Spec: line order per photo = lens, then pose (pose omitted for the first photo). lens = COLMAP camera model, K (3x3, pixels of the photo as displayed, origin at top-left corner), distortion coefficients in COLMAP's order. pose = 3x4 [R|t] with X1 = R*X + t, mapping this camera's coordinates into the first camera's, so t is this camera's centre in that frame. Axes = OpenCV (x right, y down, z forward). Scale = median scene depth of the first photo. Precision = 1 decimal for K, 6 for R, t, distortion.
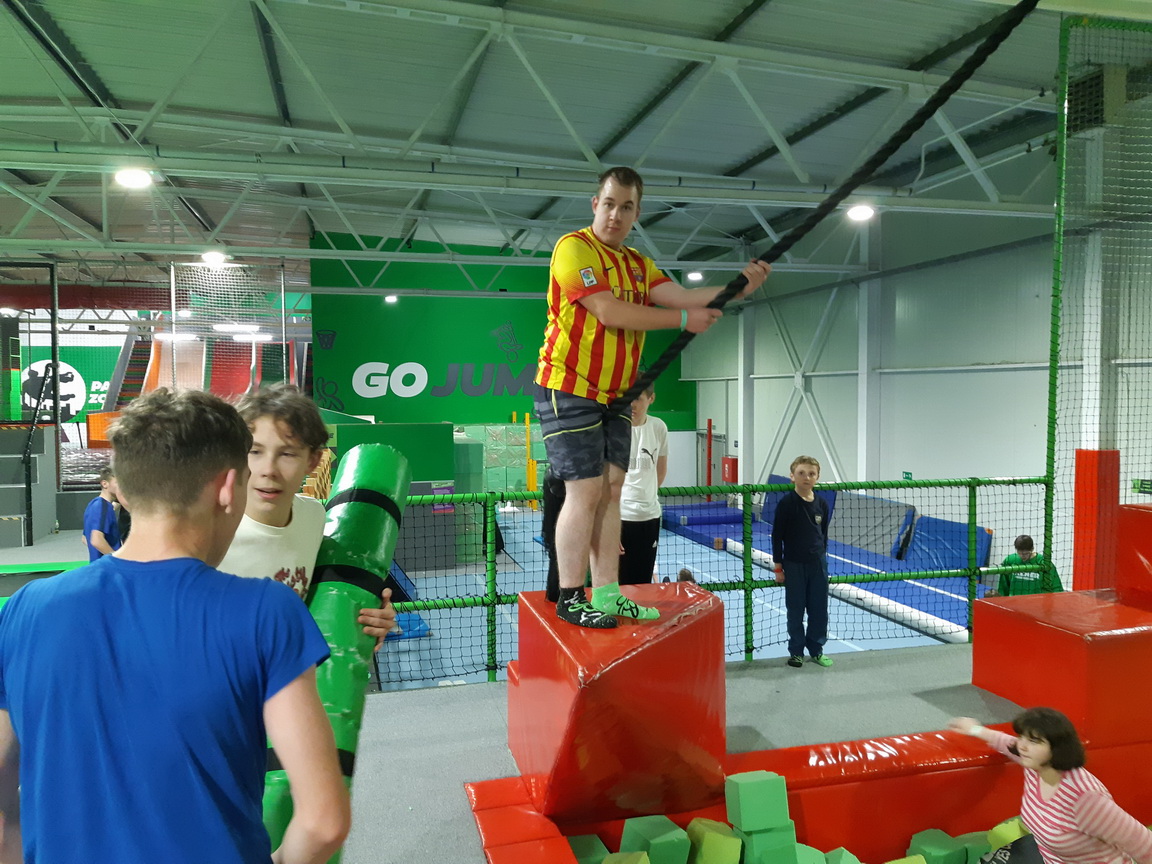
lens RADIAL K [[907.4, 0, 580.7], [0, 907.4, 429.5], [0, 0, 1]] dist [0.107238, -0.168006]
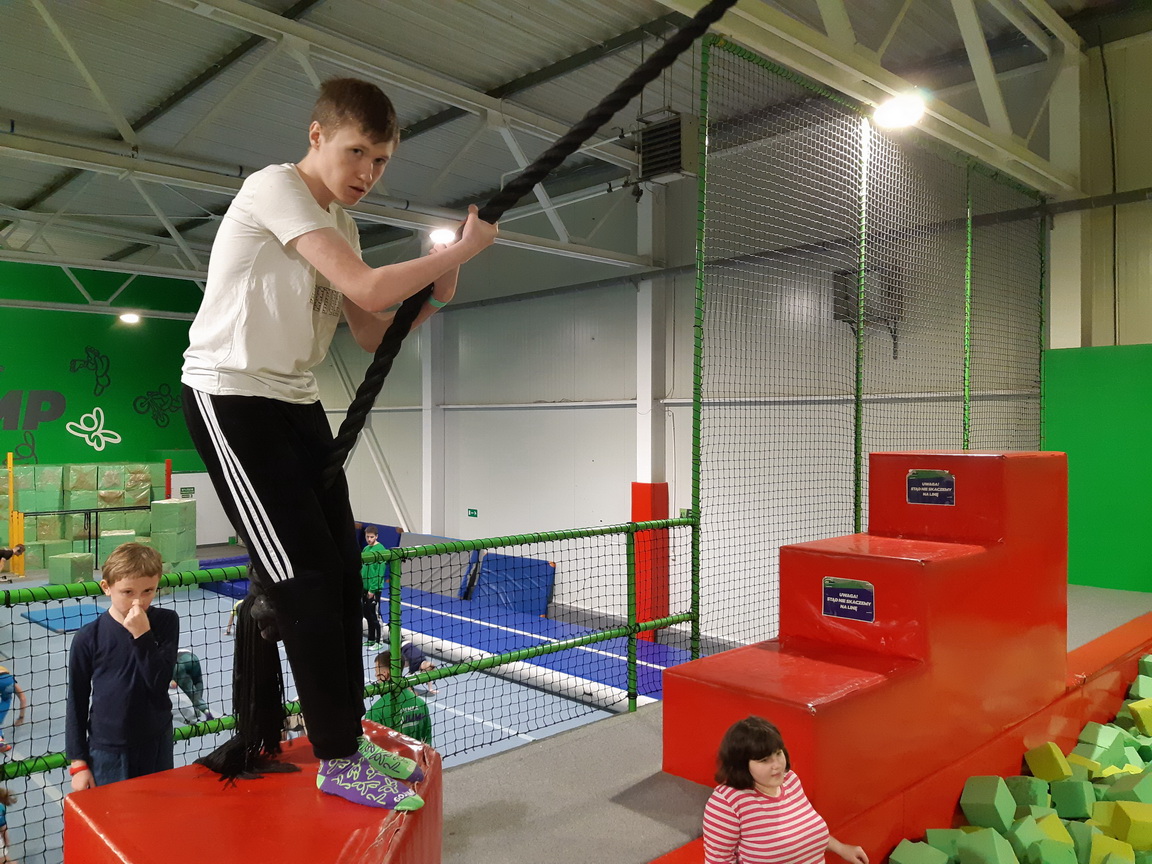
lens RADIAL K [[912.9, 0, 577.7], [0, 912.9, 438.7], [0, 0, 1]] dist [0.071042, -0.108988]
pose [[0.876023, 0.000233, 0.482269, -0.026468], [0.014577, 0.999530, -0.026961, -0.002748], [-0.482048, 0.030648, 0.875608, 0.122806]]
